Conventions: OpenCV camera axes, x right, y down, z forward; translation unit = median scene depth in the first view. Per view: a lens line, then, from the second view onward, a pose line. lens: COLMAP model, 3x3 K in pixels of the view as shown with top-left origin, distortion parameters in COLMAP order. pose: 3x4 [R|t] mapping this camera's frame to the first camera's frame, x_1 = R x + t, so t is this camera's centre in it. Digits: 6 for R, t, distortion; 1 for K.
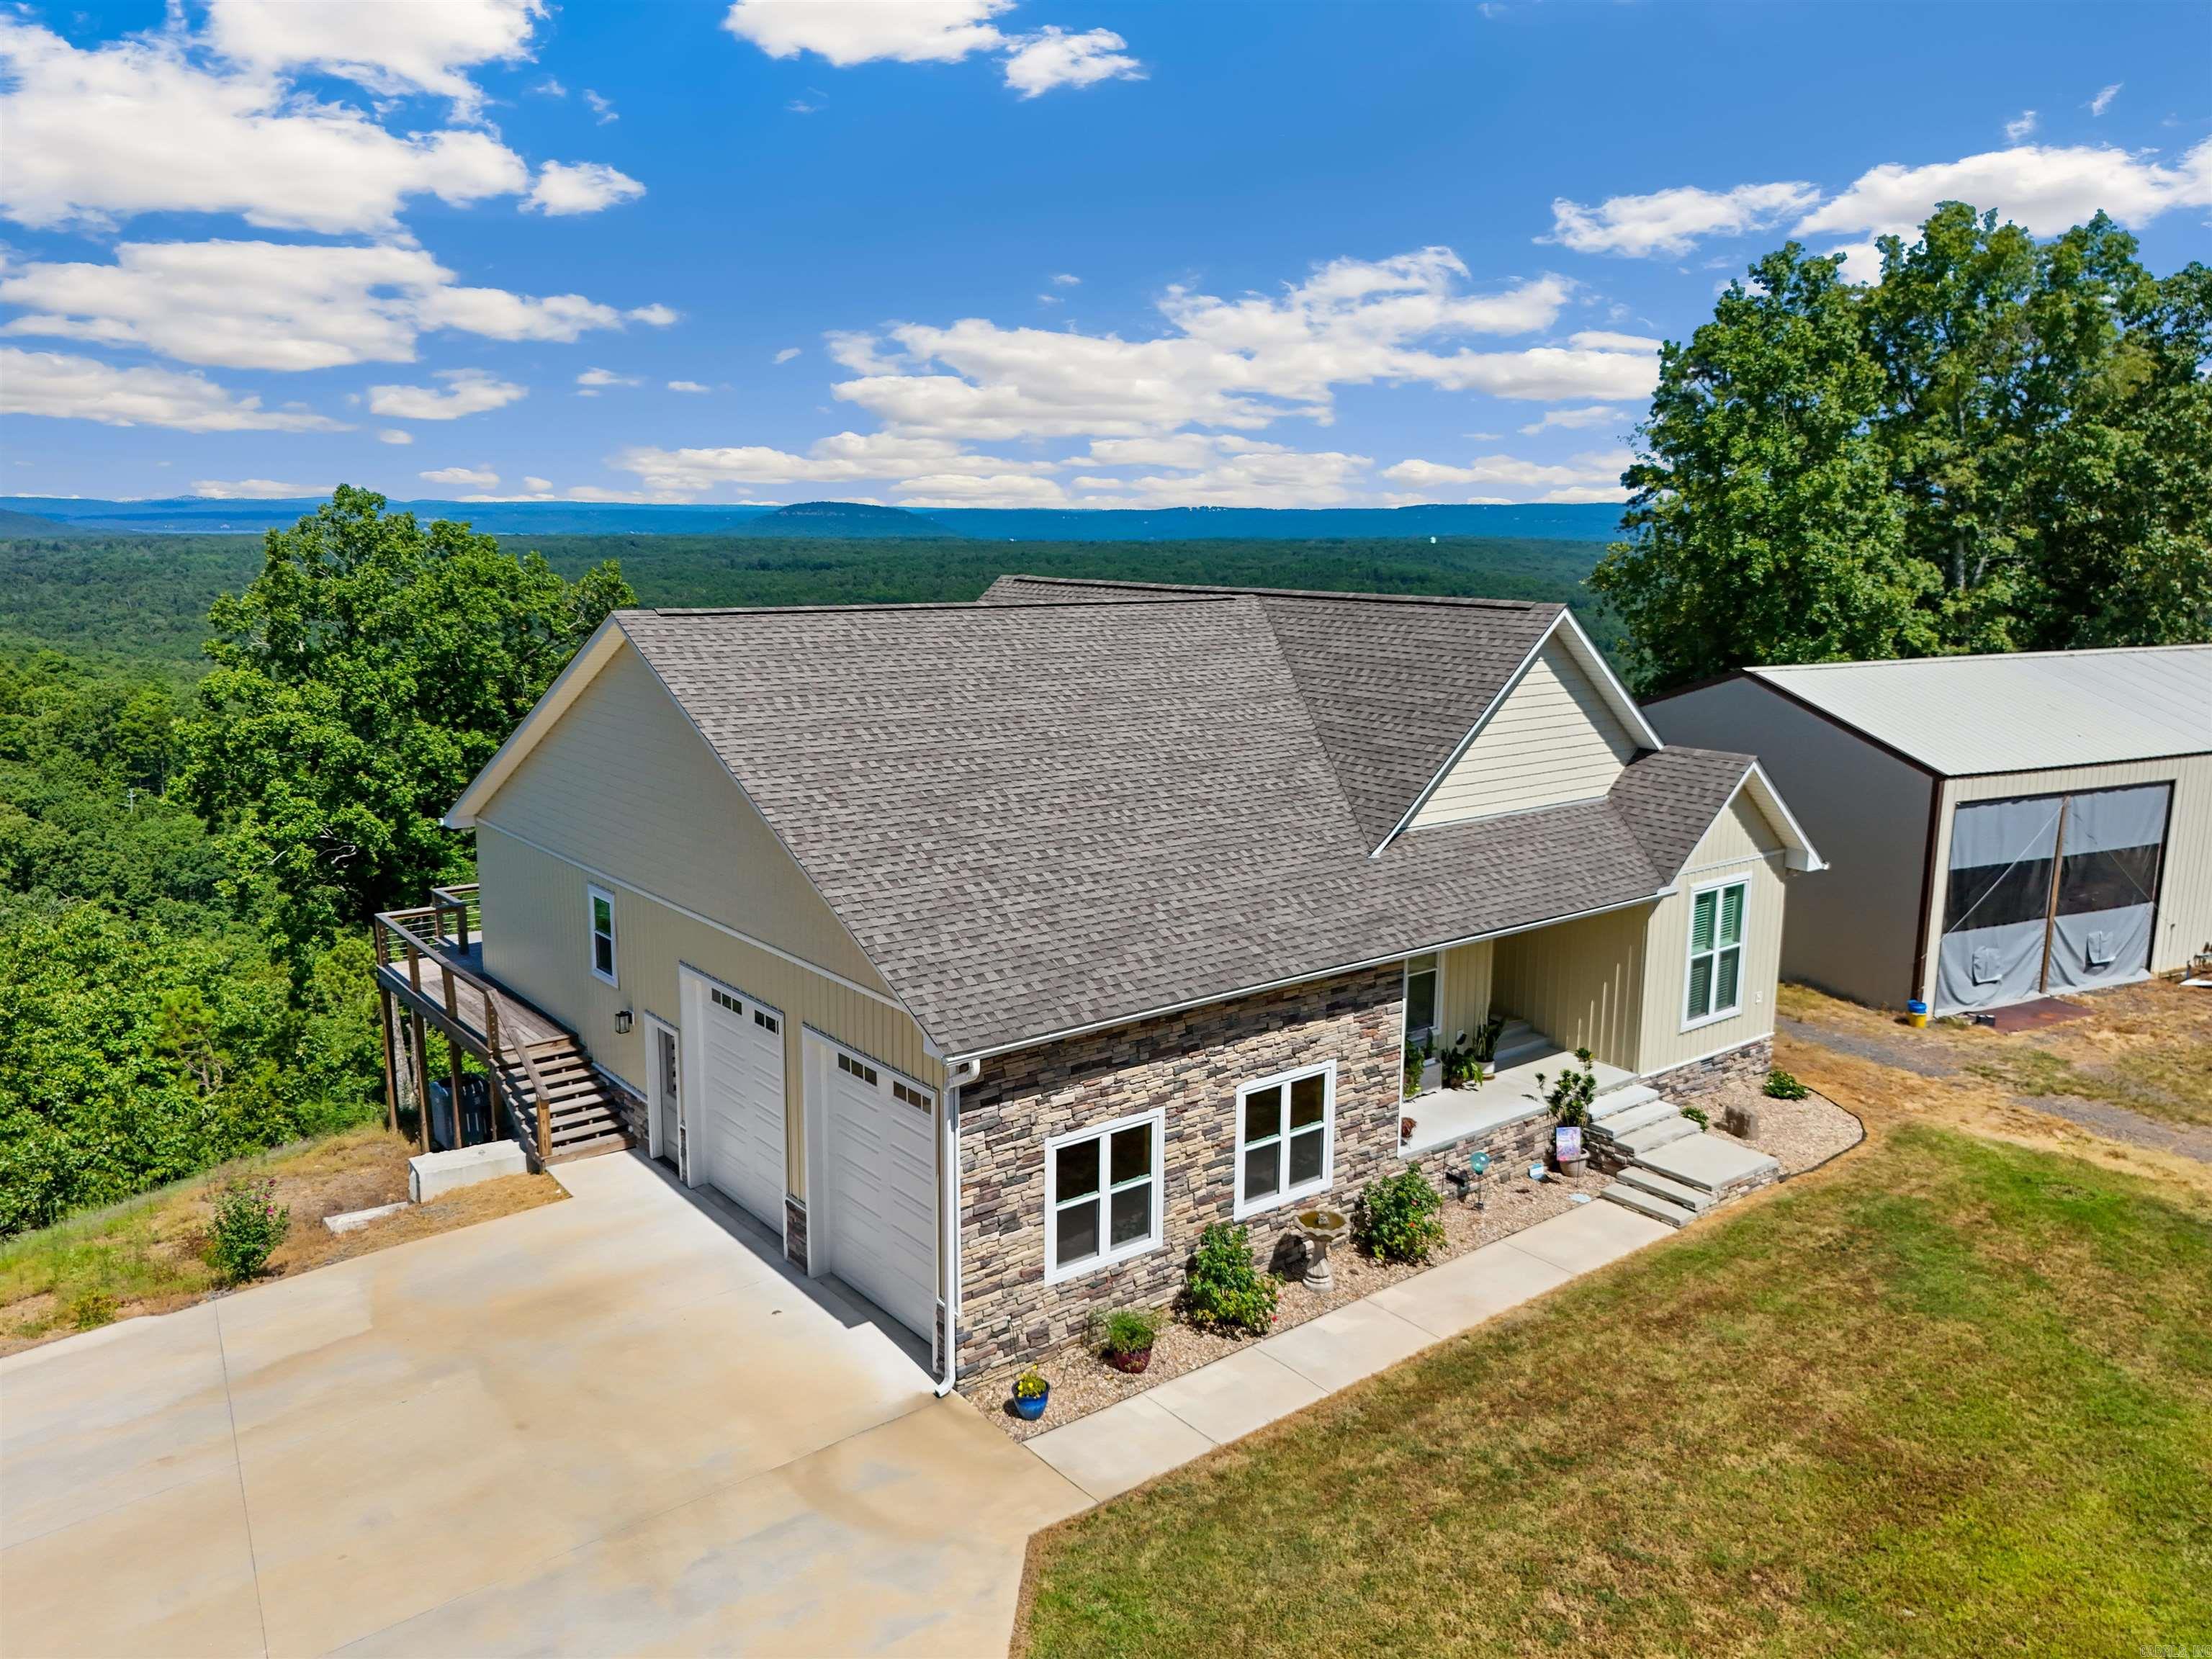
lens RADIAL K [[1636.1, 0, 1106.0], [0, 1636.1, 829.5], [0, 0, 1]] dist [0.031489, -0.015967]
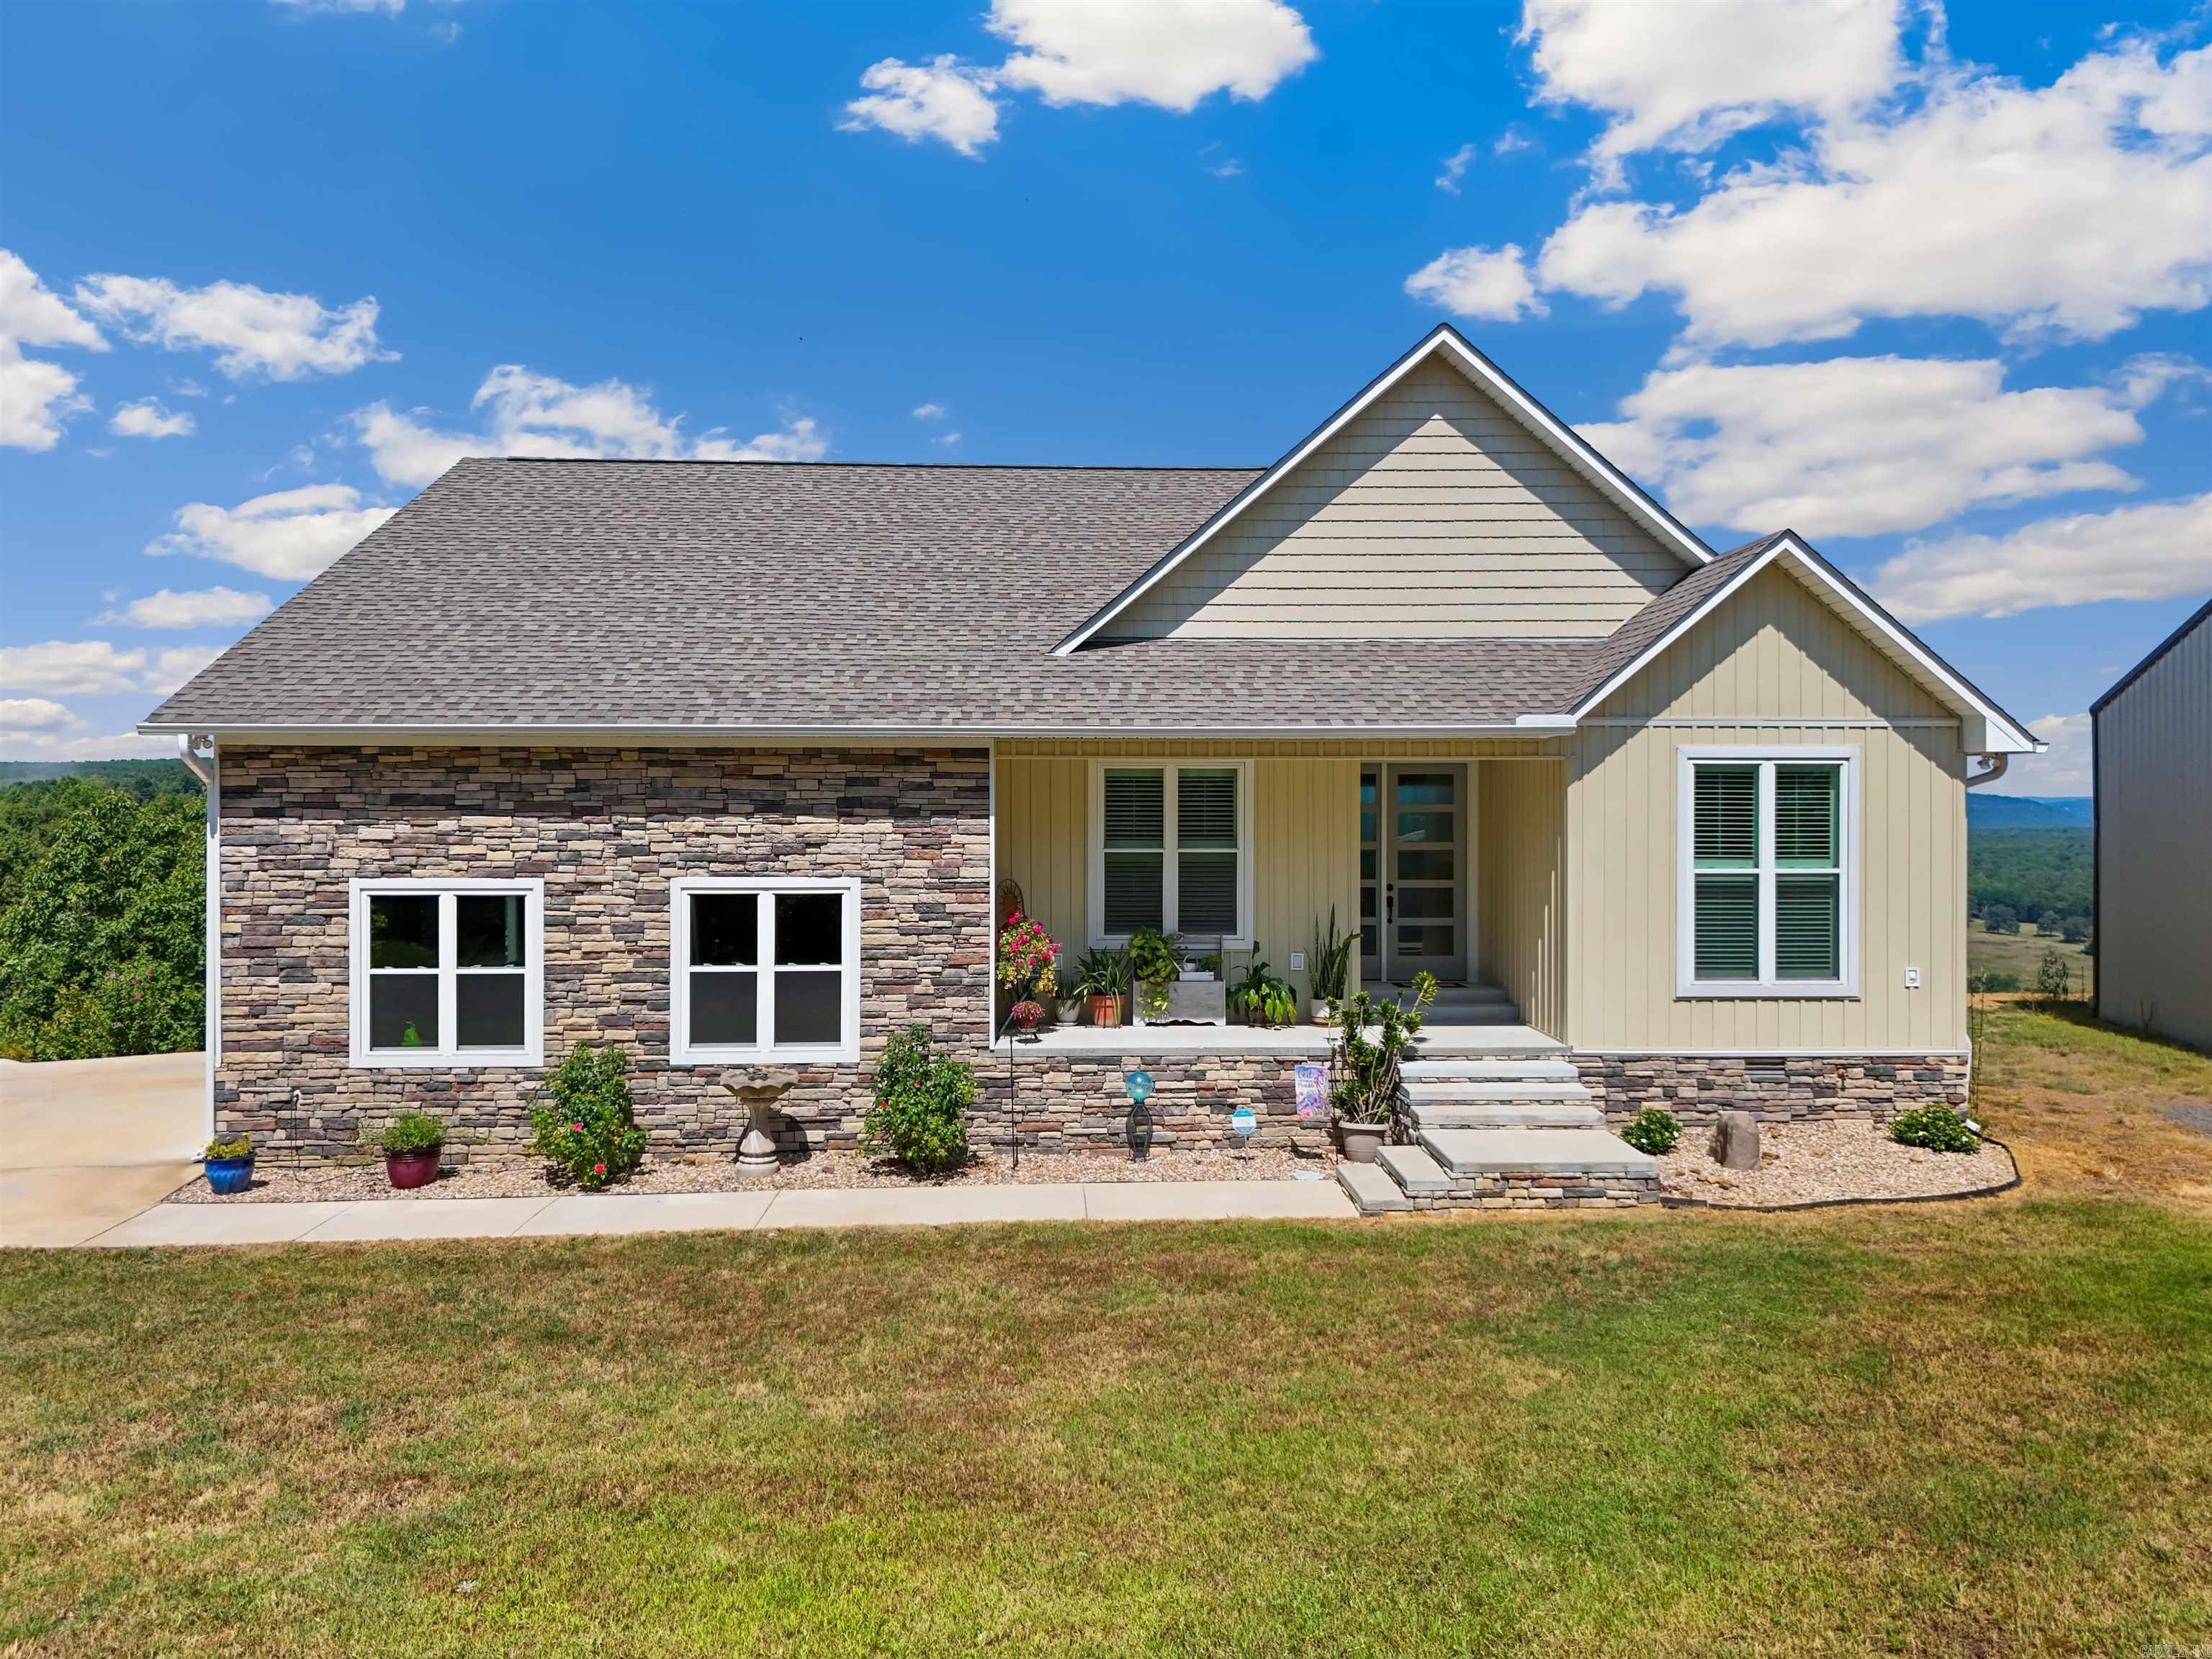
lens RADIAL K [[1607.0, 0, 1106.0], [0, 1607.0, 829.5], [0, 0, 1]] dist [0.103152, -0.163539]
pose [[0.805653, -0.002324, -0.592383, 0.610540], [-0.102114, 0.984479, -0.142740, 0.194814], [0.583520, 0.175490, 0.792911, 0.449709]]
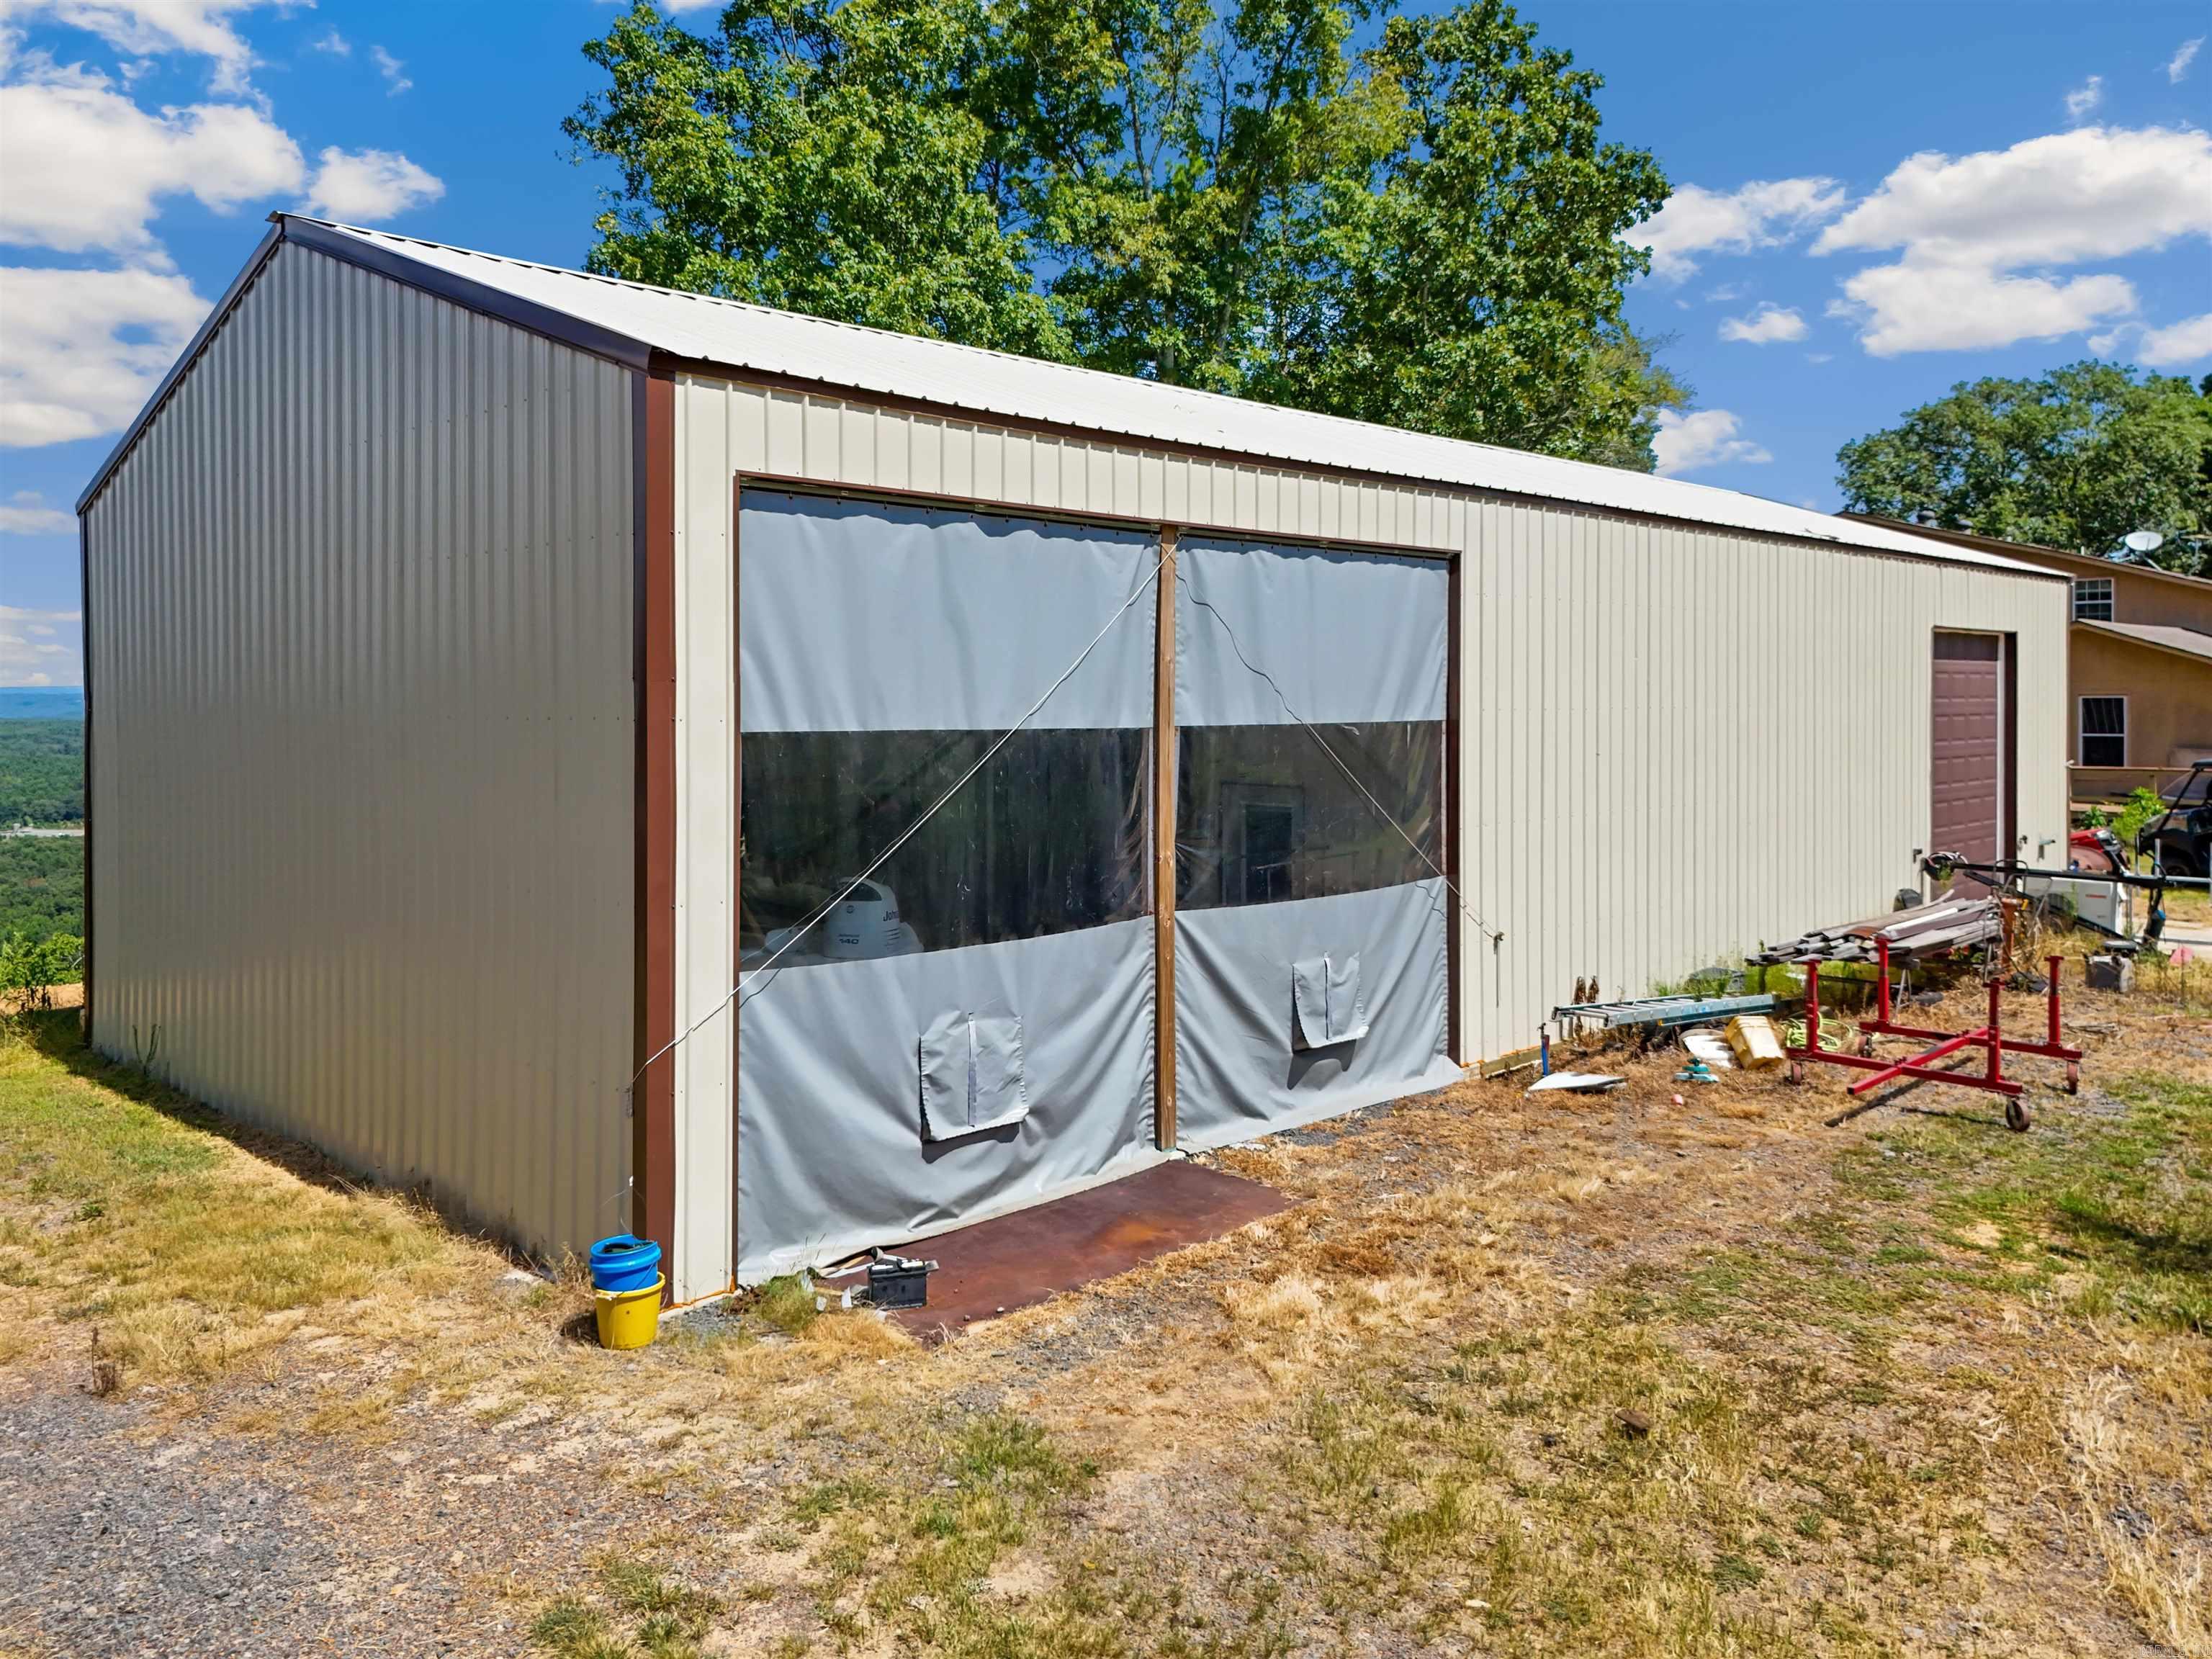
lens RADIAL K [[1686.2, 0, 1106.7], [0, 1686.2, 705.7], [0, 0, 1]] dist [0.046185, -0.000587]
pose [[0.949568, -0.012057, 0.313329, 0.663471], [0.067781, 0.983527, -0.167572, 0.099738], [-0.306147, 0.180359, 0.934743, 0.987499]]
